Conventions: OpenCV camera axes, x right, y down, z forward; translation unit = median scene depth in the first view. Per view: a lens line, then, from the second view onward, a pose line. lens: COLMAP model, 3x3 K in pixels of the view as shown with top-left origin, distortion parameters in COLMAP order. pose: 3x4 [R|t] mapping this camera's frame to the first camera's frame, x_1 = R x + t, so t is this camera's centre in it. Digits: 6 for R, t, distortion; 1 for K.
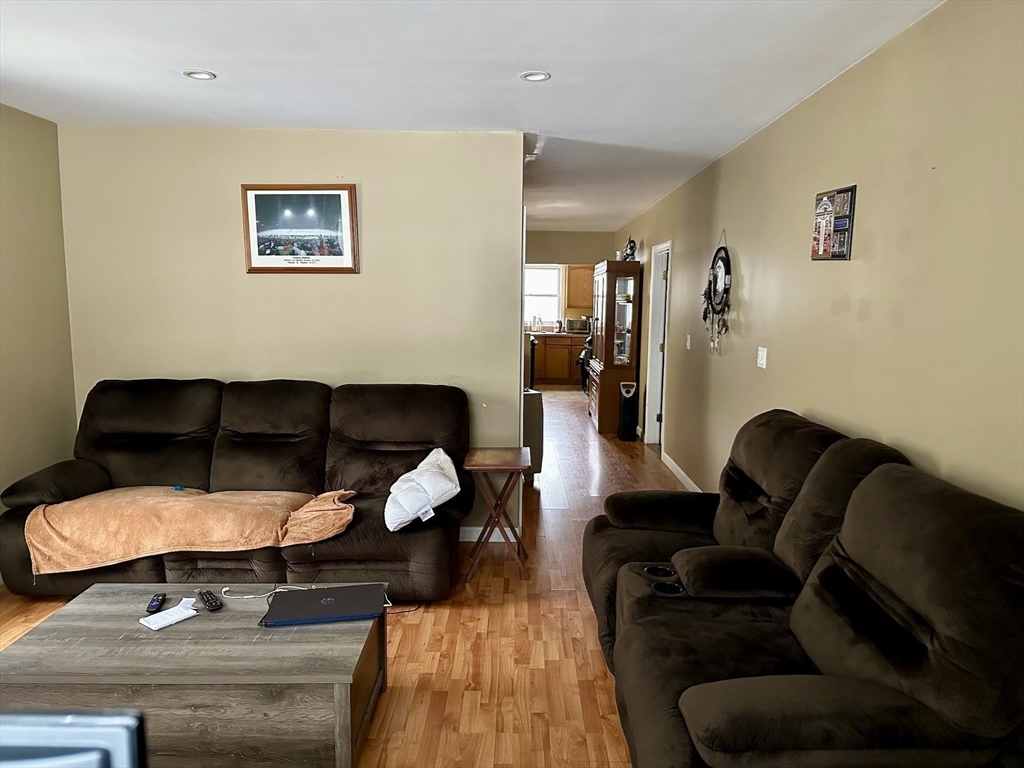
lens RADIAL K [[703.9, 0, 512.0], [0, 703.9, 384.0], [0, 0, 1]] dist [0.115740, -0.137371]
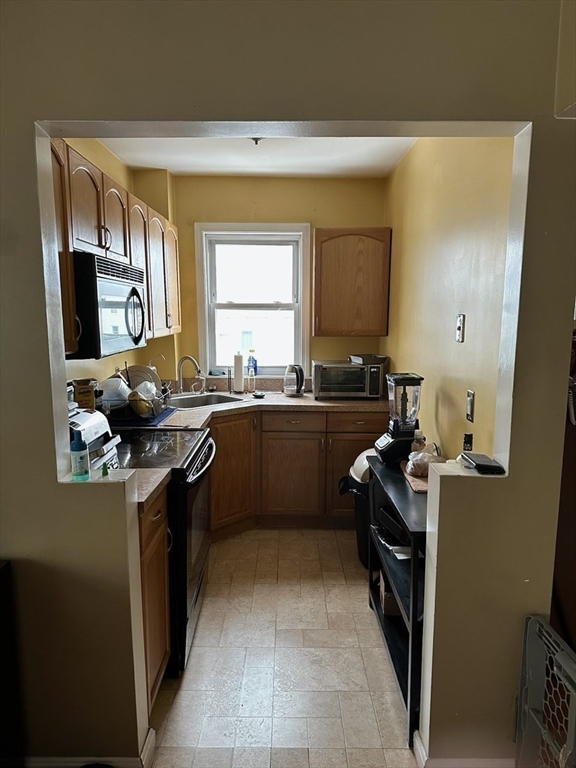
lens RADIAL K [[527.9, 0, 288.0], [0, 527.9, 384.0], [0, 0, 1]] dist [0.115740, -0.137371]
pose [[0.999870, -0.011849, 0.010894, 0.059271], [0.011782, 0.999911, 0.006181, -0.082485], [-0.010967, -0.006052, 0.999922, 0.698119]]
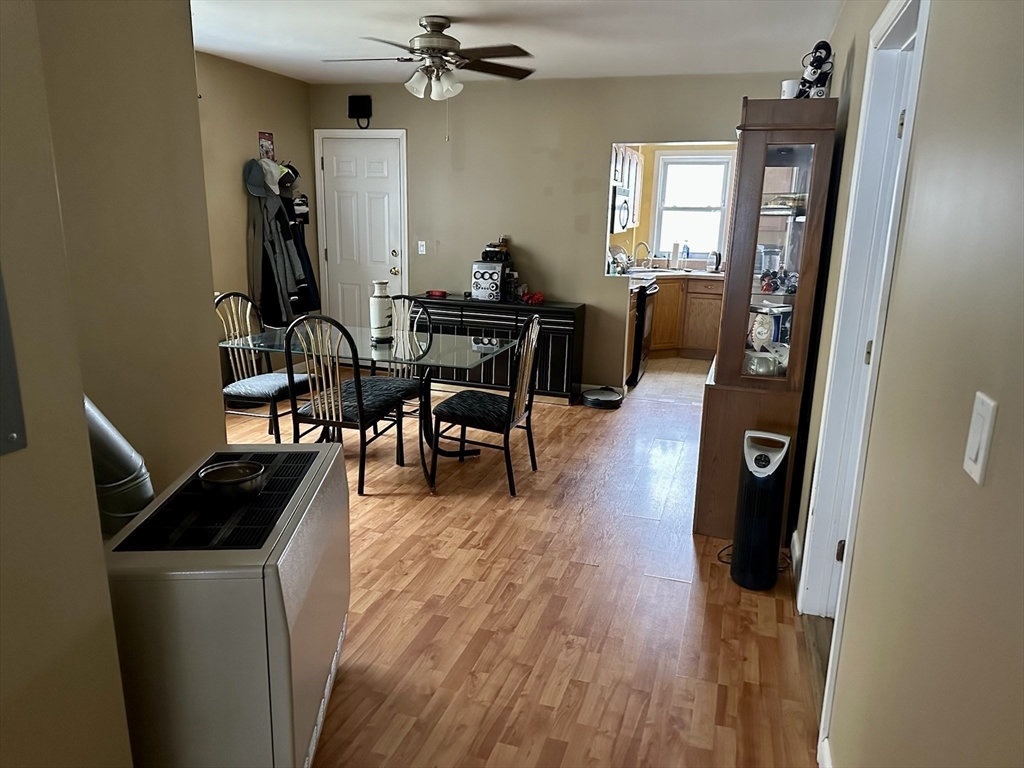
lens RADIAL K [[703.9, 0, 512.0], [0, 703.9, 384.0], [0, 0, 1]] dist [0.115740, -0.137371]
pose [[0.953009, 0.083046, -0.291336, 0.087632], [-0.051355, 0.992060, 0.114798, -0.039711], [0.298557, -0.094443, 0.949708, 0.367717]]
